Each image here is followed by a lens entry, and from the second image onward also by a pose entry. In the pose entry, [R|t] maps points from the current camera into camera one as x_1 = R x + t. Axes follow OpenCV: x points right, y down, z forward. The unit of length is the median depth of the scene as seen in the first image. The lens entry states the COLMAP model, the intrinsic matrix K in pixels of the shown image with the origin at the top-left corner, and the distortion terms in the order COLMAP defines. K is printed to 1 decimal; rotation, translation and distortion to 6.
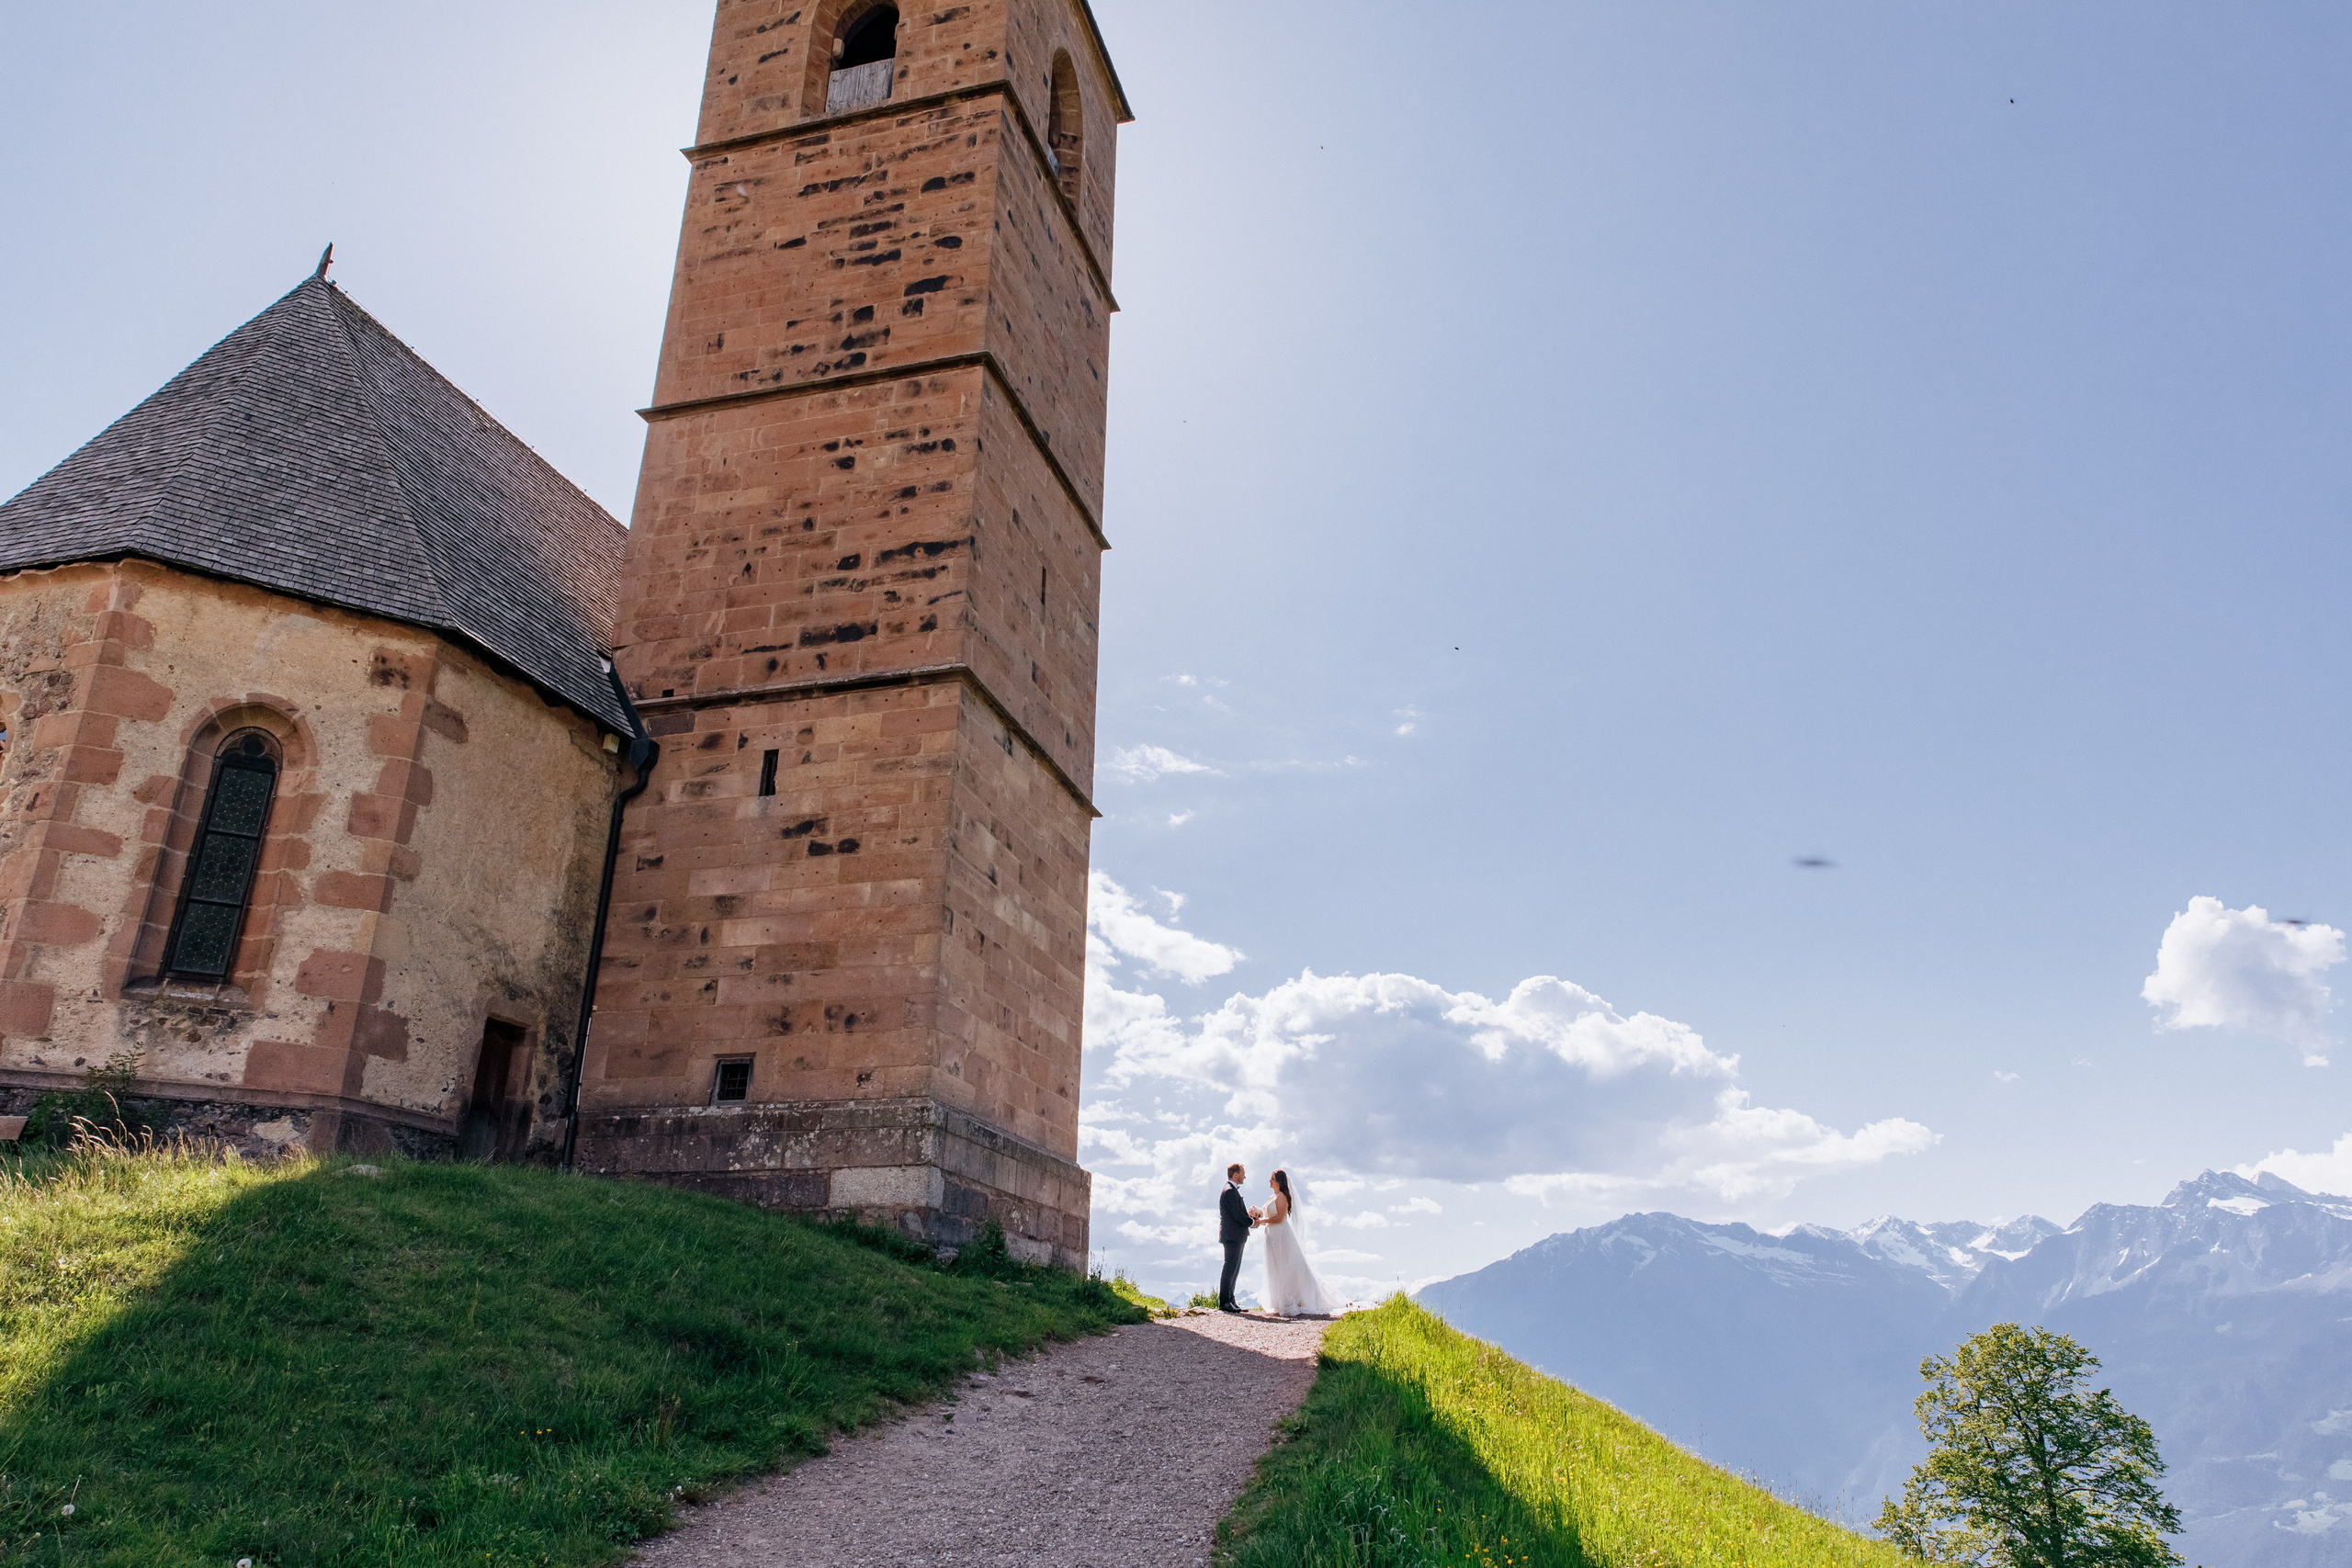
lens RADIAL K [[1559.4, 0, 1171.5], [0, 1559.4, 785.5], [0, 0, 1]] dist [0.023531, -0.004208]
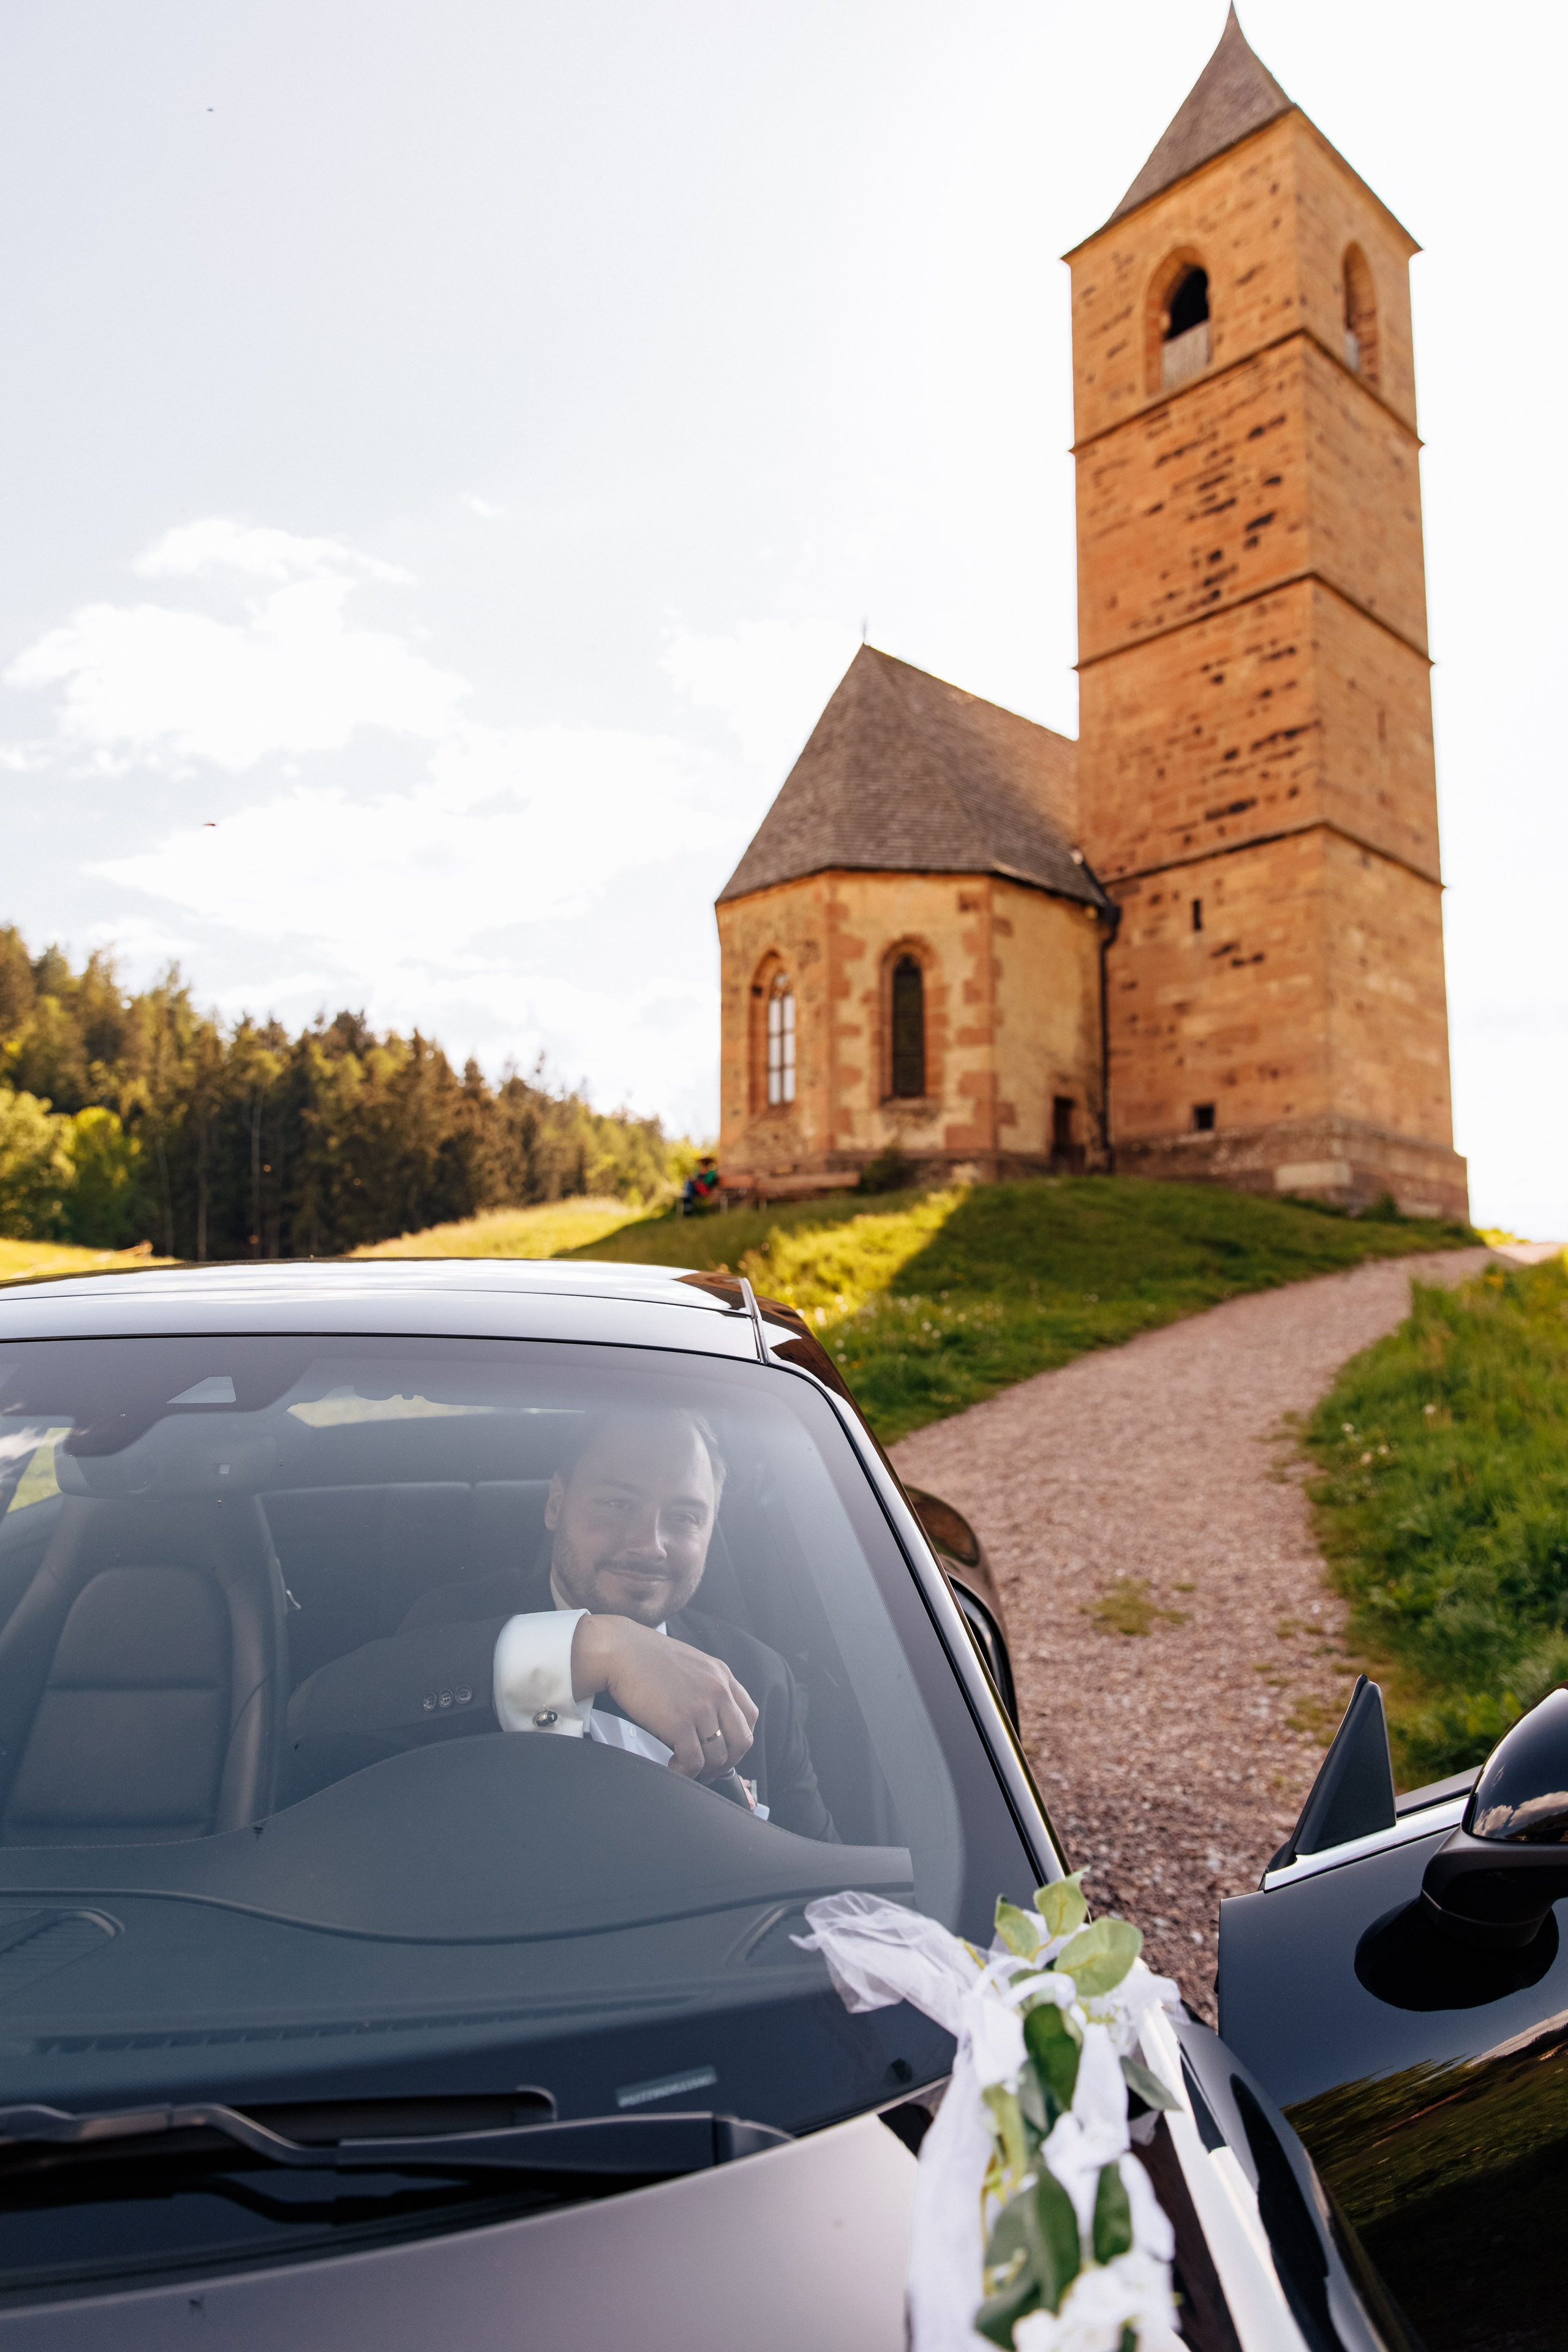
lens RADIAL K [[1559.5, 0, 794.3], [0, 1559.5, 1166.5], [0, 0, 1]] dist [0.023531, -0.004208]
pose [[0.867069, -0.083357, -0.491164, 0.037900], [0.194939, 0.964060, 0.180518, -0.037441], [0.458464, -0.252268, 0.852157, -0.157704]]
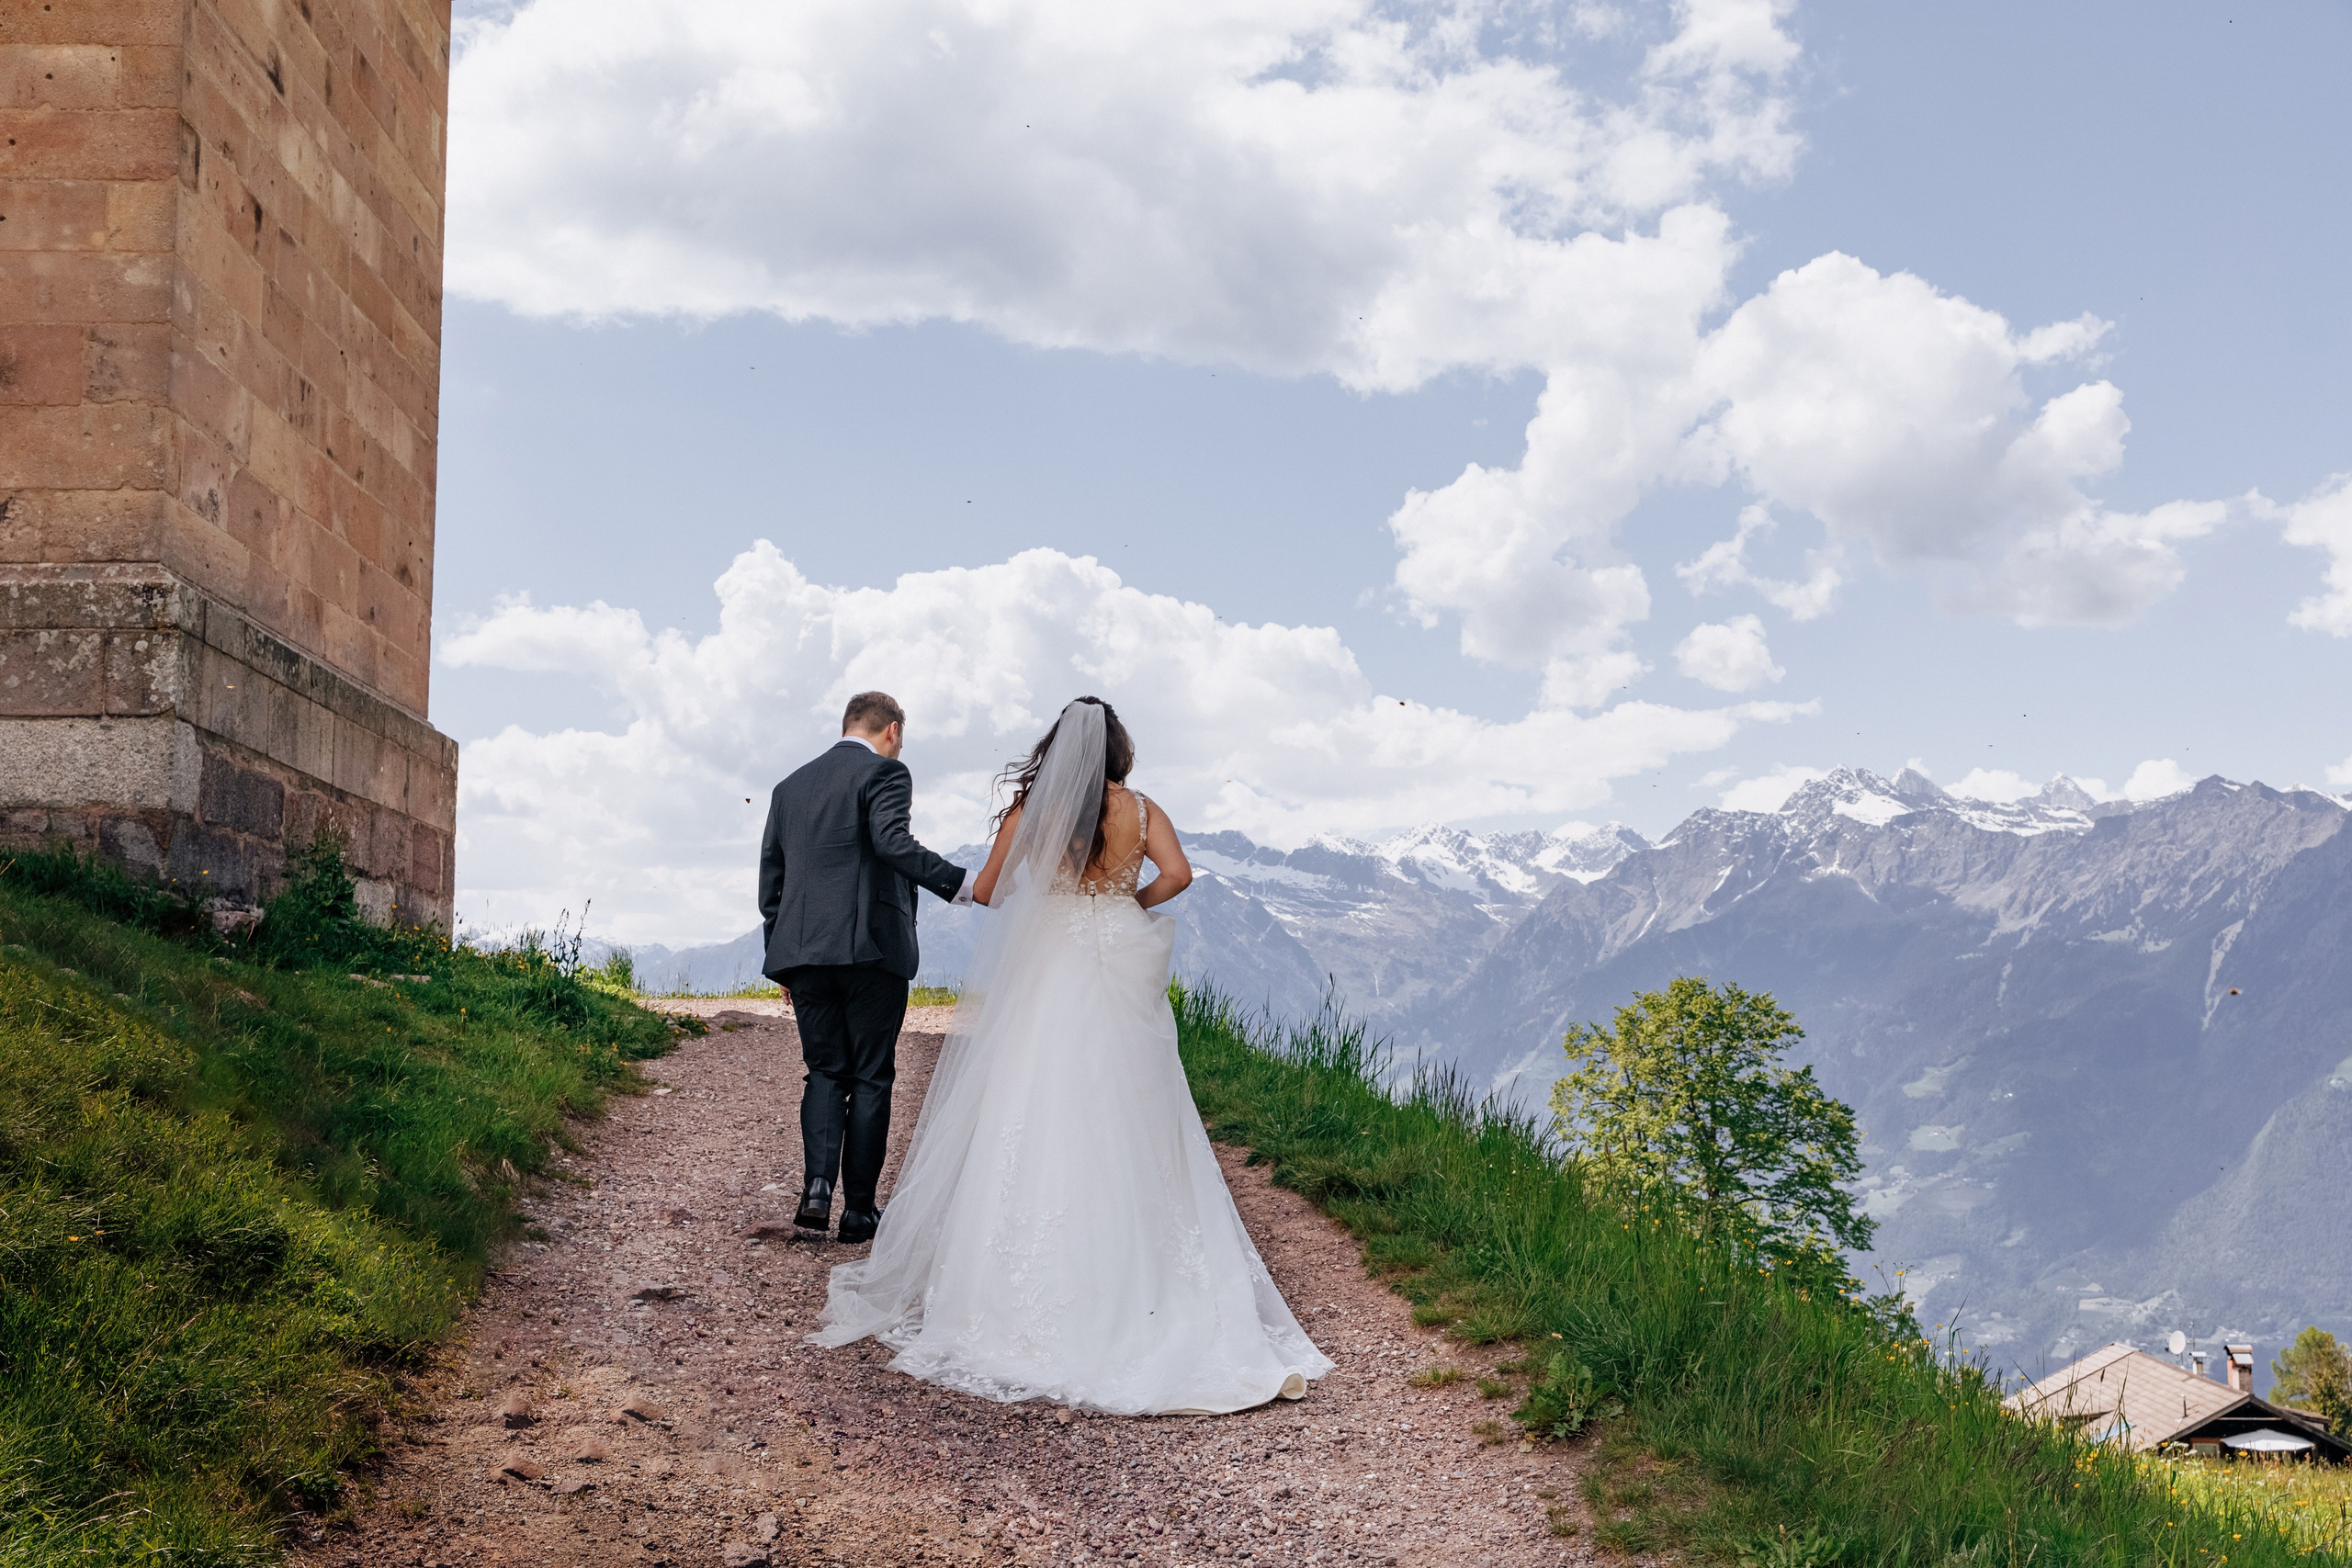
lens RADIAL K [[2540.7, 0, 1157.6], [0, 2540.7, 831.0], [0, 0, 1]] dist [0.004848, 0.000000]
pose [[0.953123, 0.010265, 0.302408, -0.028921], [-0.091749, 0.962177, 0.256511, 0.018091], [-0.288337, -0.272232, 0.918015, 0.072133]]
